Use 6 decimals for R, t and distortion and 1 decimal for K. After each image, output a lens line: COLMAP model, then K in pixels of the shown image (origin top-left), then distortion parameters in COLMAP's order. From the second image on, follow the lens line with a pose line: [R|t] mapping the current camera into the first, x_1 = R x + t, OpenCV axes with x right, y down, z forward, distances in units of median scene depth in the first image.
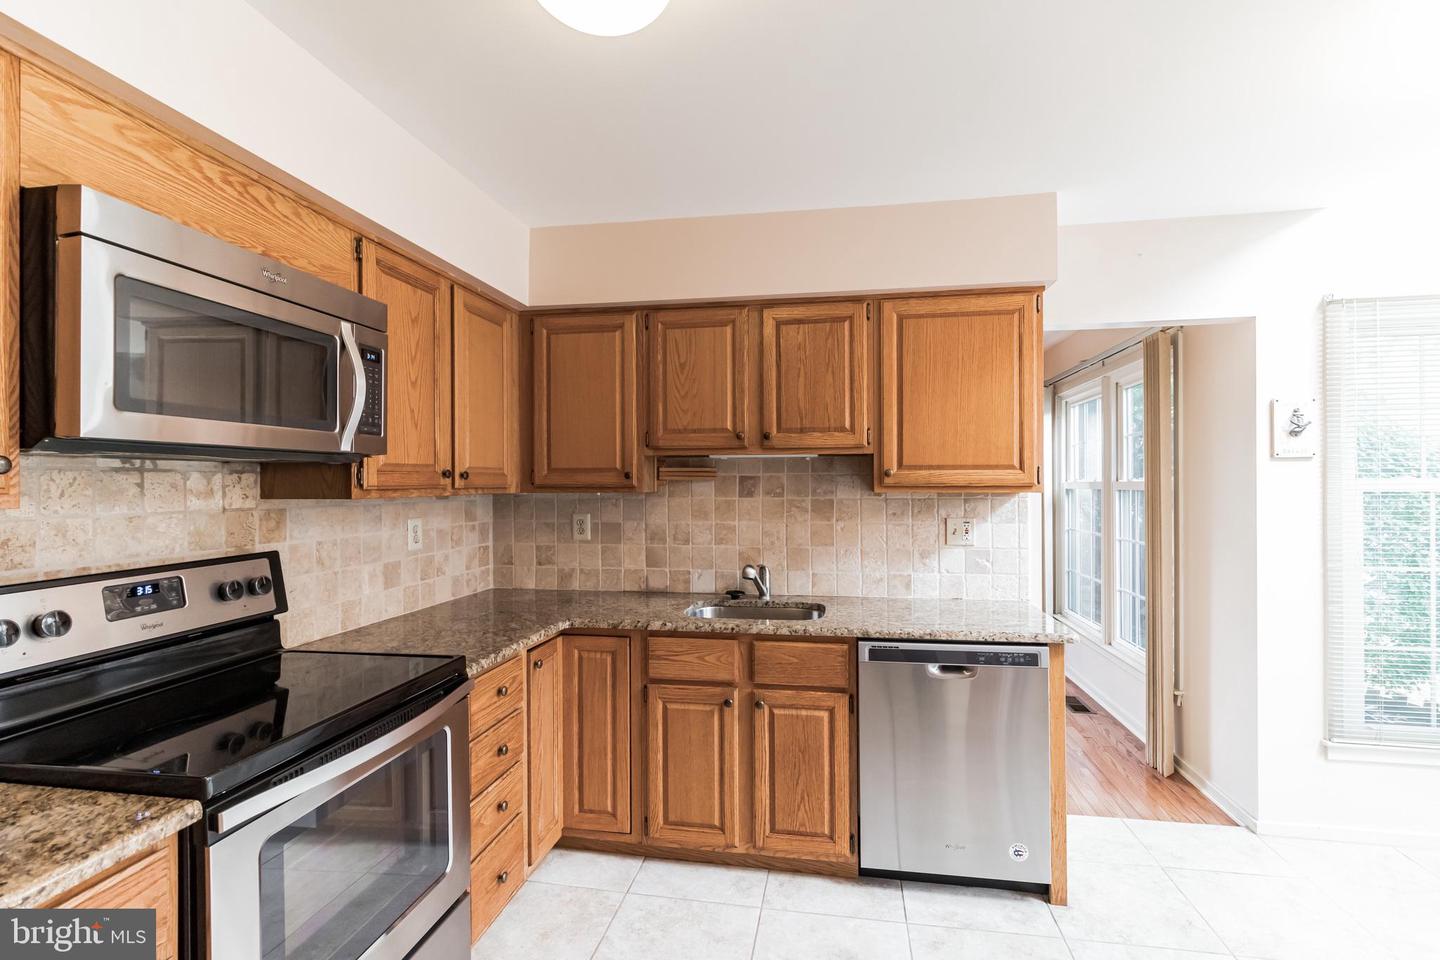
lens RADIAL K [[686.7, 0, 720.5], [0, 686.7, 481.5], [0, 0, 1]] dist [-0.000247, 0.000381]
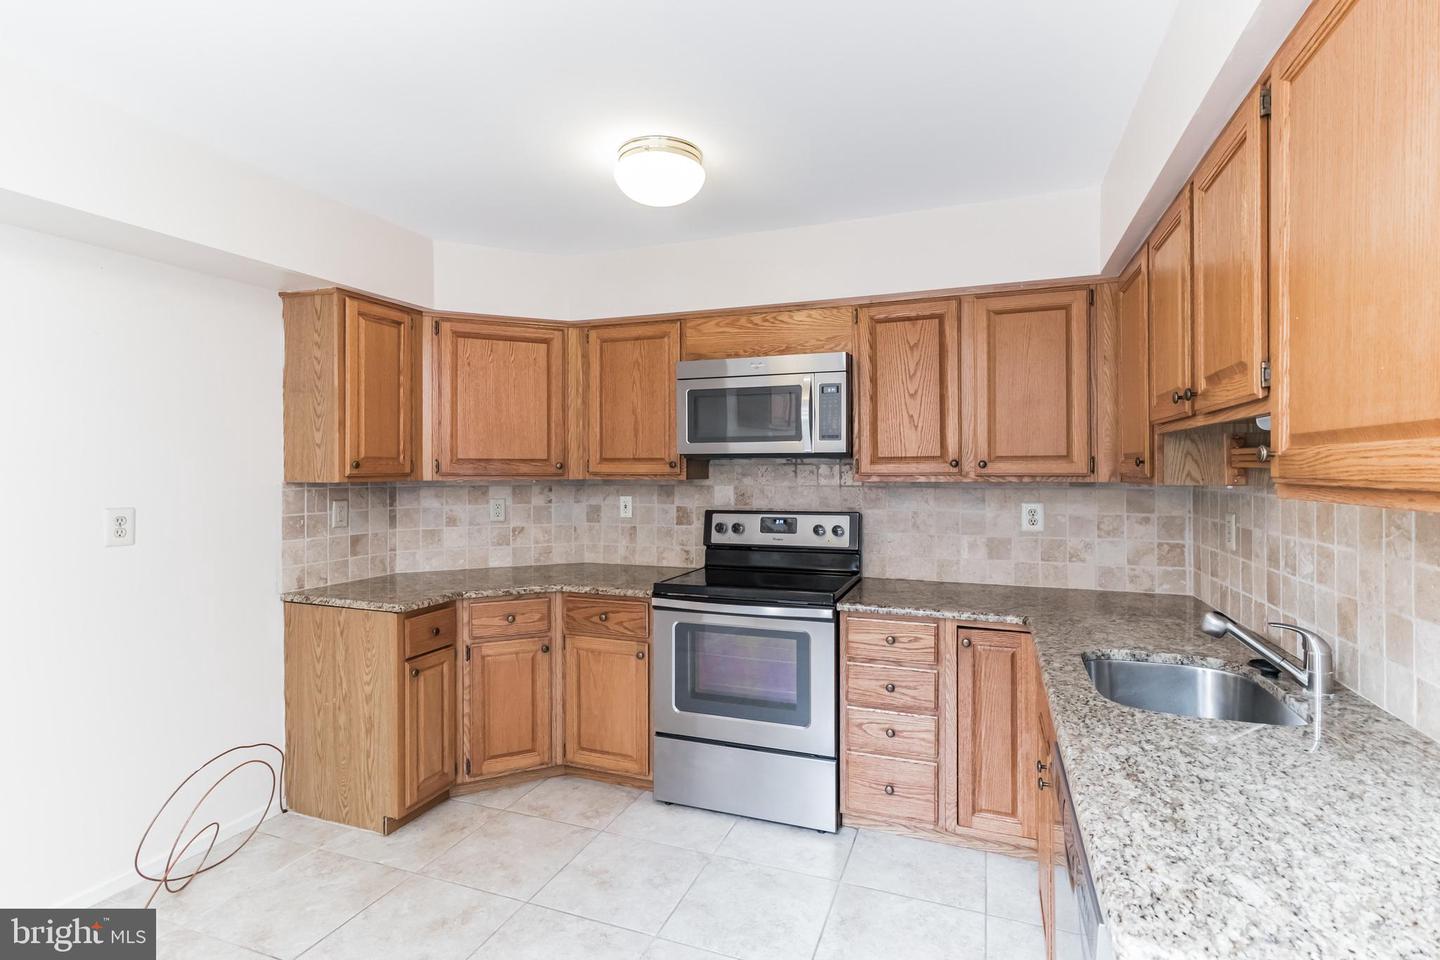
lens RADIAL K [[686.7, 0, 721.3], [0, 686.7, 471.2], [0, 0, 1]] dist [-0.000247, 0.000381]
pose [[-0.189206, 0.006506, -0.981916, 0.904382], [0.003311, 0.999977, 0.005988, -0.006353], [0.981932, -0.002118, -0.189223, 0.886514]]
